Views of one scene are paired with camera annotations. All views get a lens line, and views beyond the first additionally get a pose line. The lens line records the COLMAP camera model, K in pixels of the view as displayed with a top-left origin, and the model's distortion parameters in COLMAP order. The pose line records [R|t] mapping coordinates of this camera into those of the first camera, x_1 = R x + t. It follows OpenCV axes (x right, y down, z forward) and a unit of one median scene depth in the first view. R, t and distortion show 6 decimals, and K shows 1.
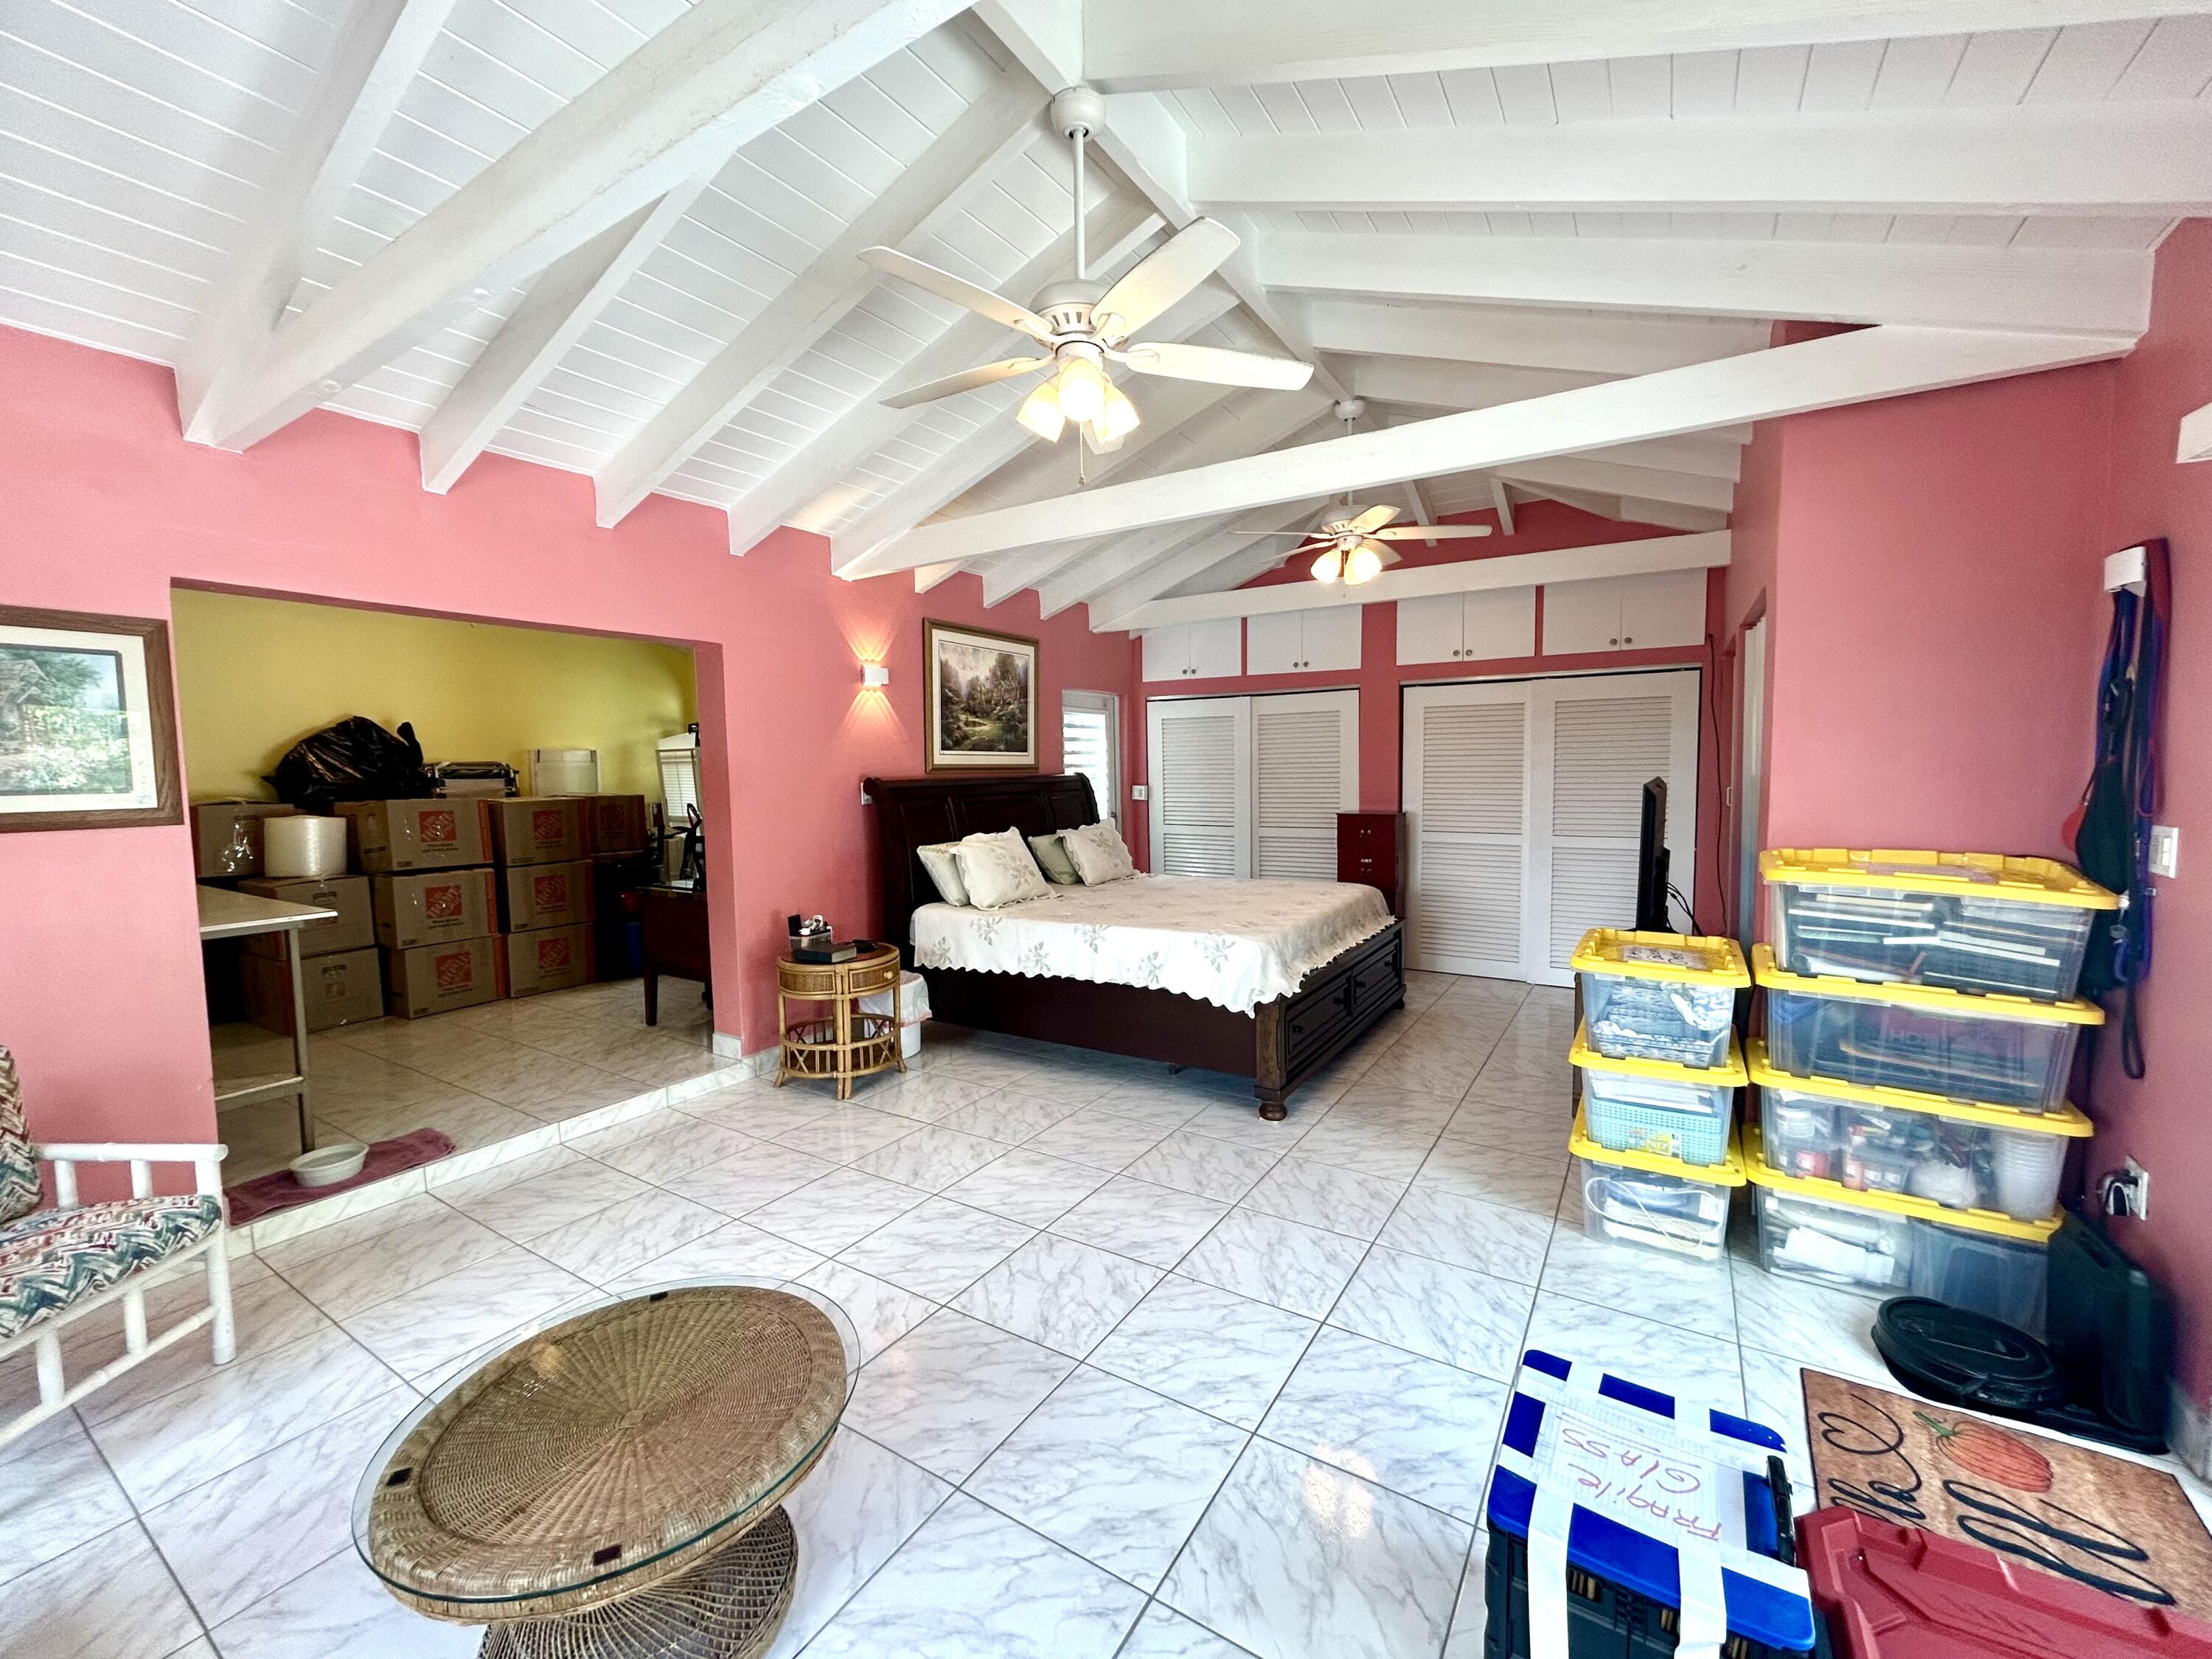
lens RADIAL K [[895.6, 0, 1105.2], [0, 895.6, 826.7], [0, 0, 1]] dist [-0.001710, -0.000013]
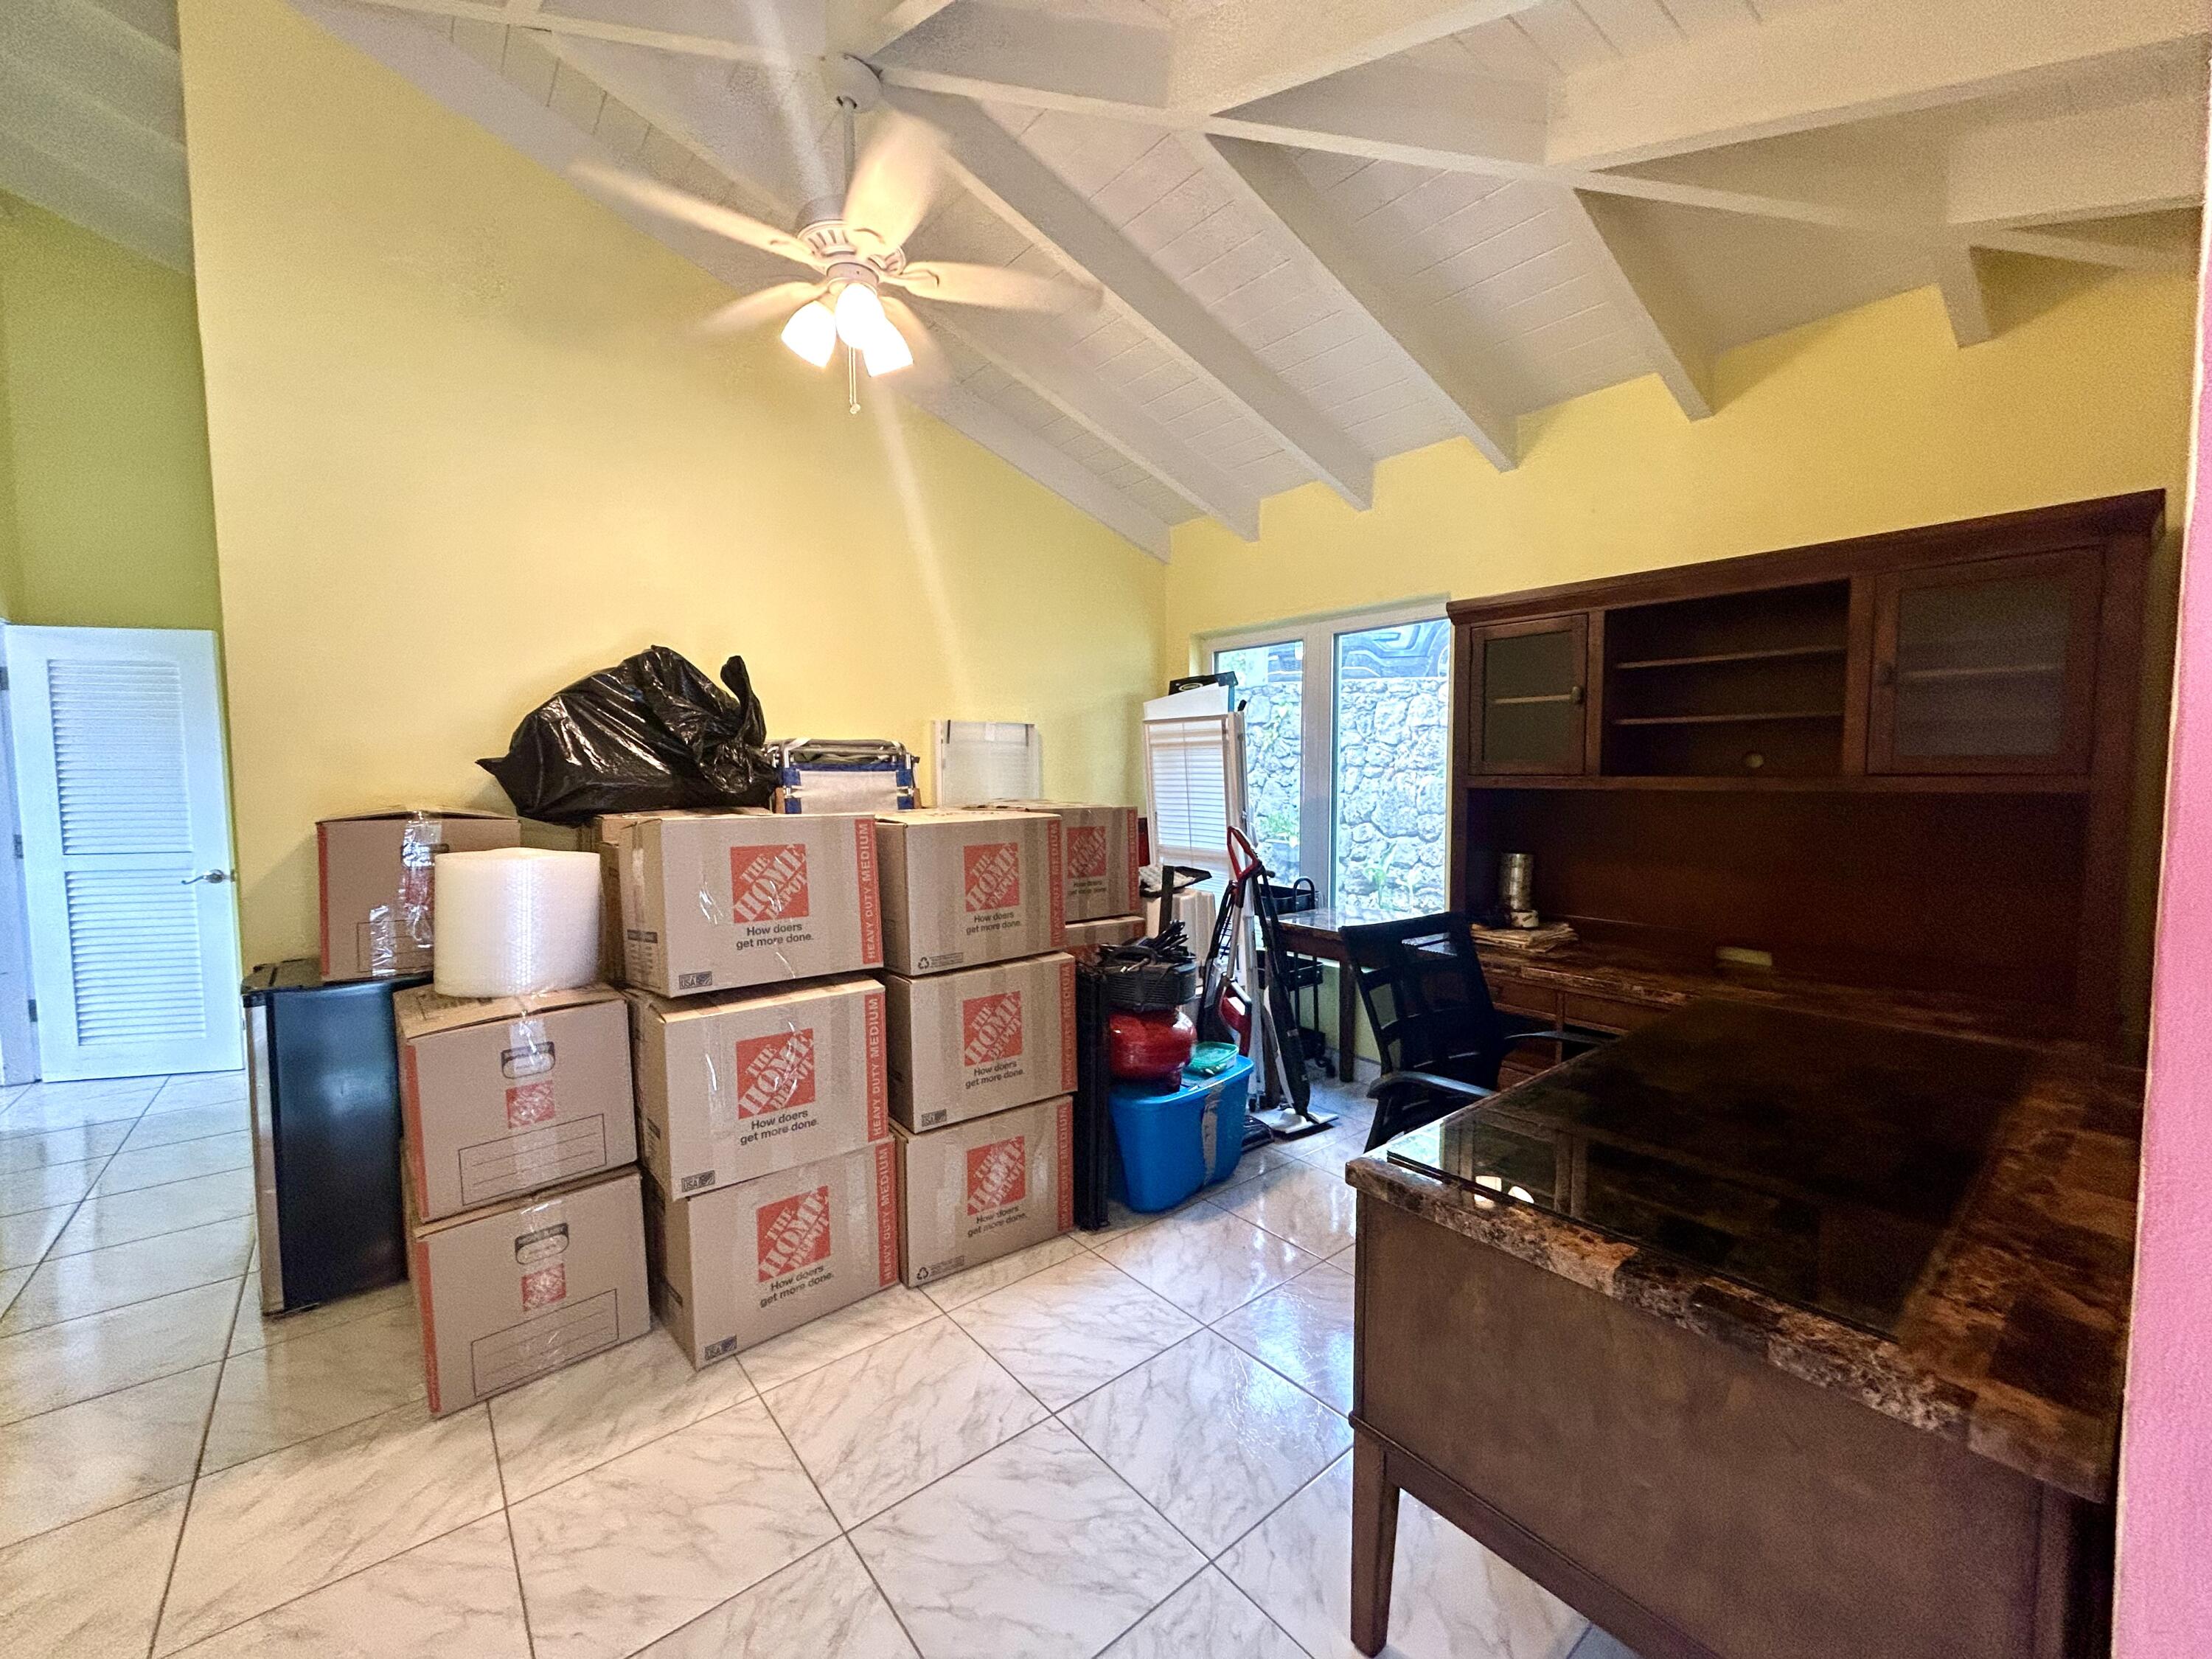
lens RADIAL K [[895.6, 0, 1105.2], [0, 895.6, 826.7], [0, 0, 1]] dist [-0.001710, -0.000013]
pose [[0.945585, 0.026496, -0.324293, -0.442586], [-0.027450, 0.999622, 0.001633, -0.029343], [0.324214, 0.007358, 0.945955, 0.624650]]
